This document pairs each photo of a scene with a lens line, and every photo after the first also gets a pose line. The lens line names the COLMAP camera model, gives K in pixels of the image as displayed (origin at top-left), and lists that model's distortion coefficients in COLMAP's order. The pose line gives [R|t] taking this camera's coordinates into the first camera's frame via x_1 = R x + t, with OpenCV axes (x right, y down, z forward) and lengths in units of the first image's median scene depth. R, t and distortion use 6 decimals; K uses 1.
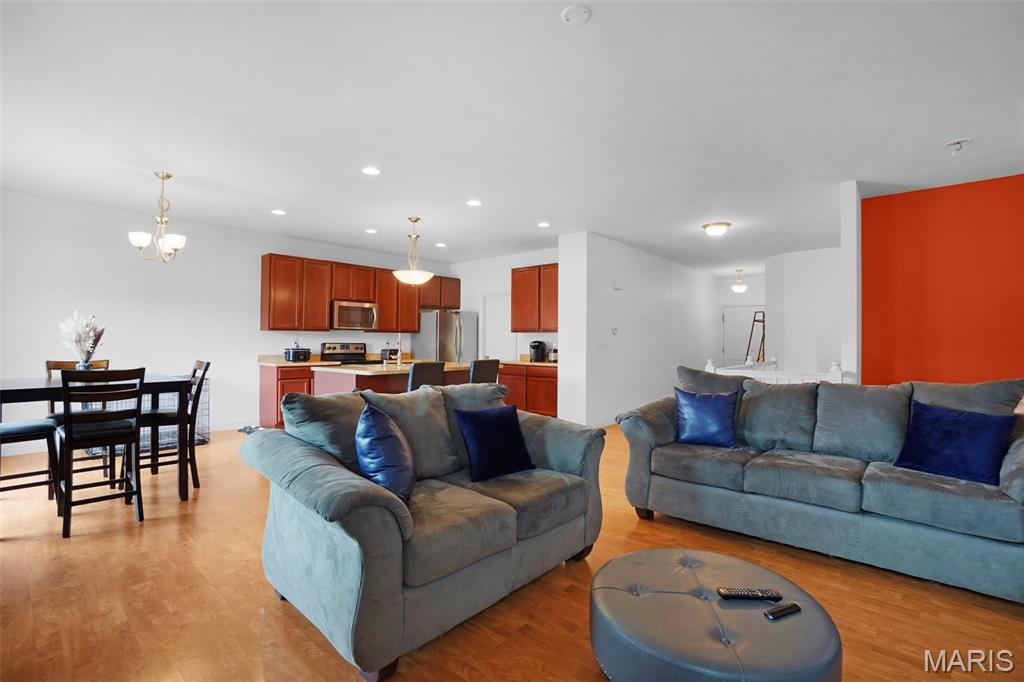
lens RADIAL K [[479.4, 0, 503.0], [0, 479.4, 337.4], [0, 0, 1]] dist [-0.011618, 0.004745]
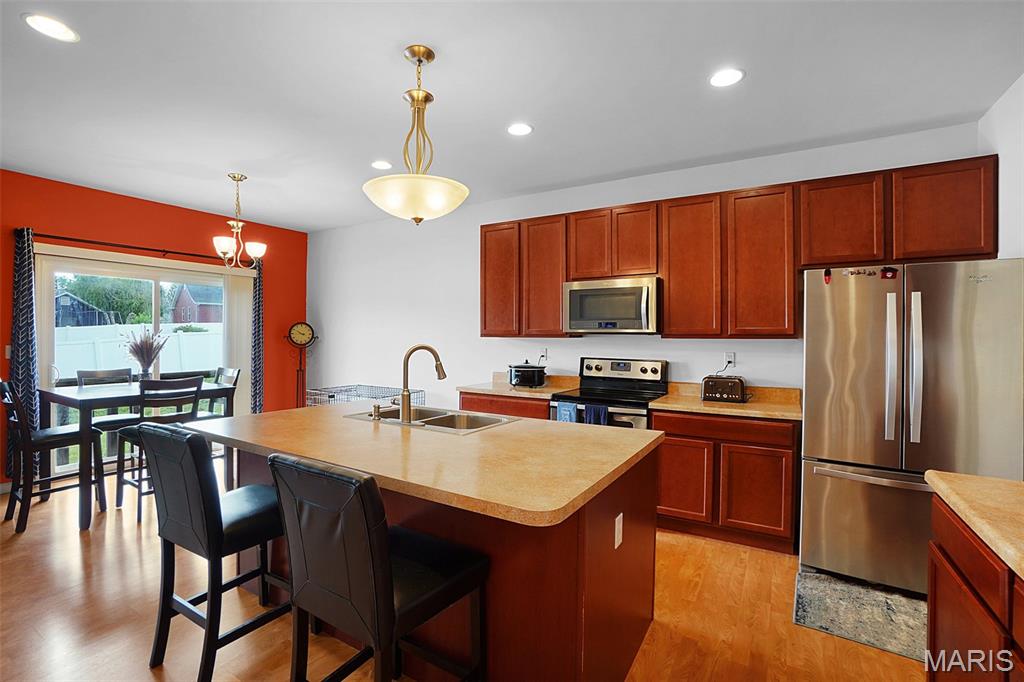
lens RADIAL K [[479.4, 0, 513.1], [0, 479.4, 334.5], [0, 0, 1]] dist [-0.011618, 0.004745]
pose [[0.207219, -0.009337, -0.978250, 0.163794], [0.002650, 0.999956, -0.008983, -0.010865], [0.978291, -0.000731, 0.207235, 0.783146]]
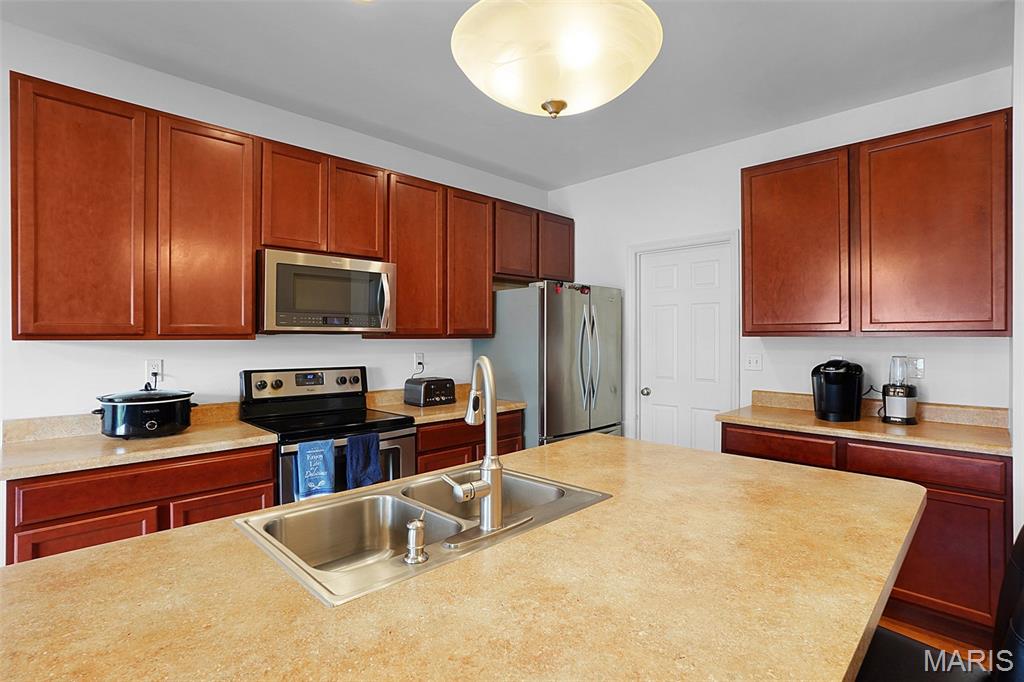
lens RADIAL K [[495.2, 0, 505.9], [0, 495.2, 337.6], [0, 0, 1]] dist [-0.010295, -0.002391]
pose [[0.998480, -0.006050, -0.054778, -0.156122], [0.006541, 0.999940, 0.008778, -0.015073], [0.054721, -0.009123, 0.998460, 0.627701]]
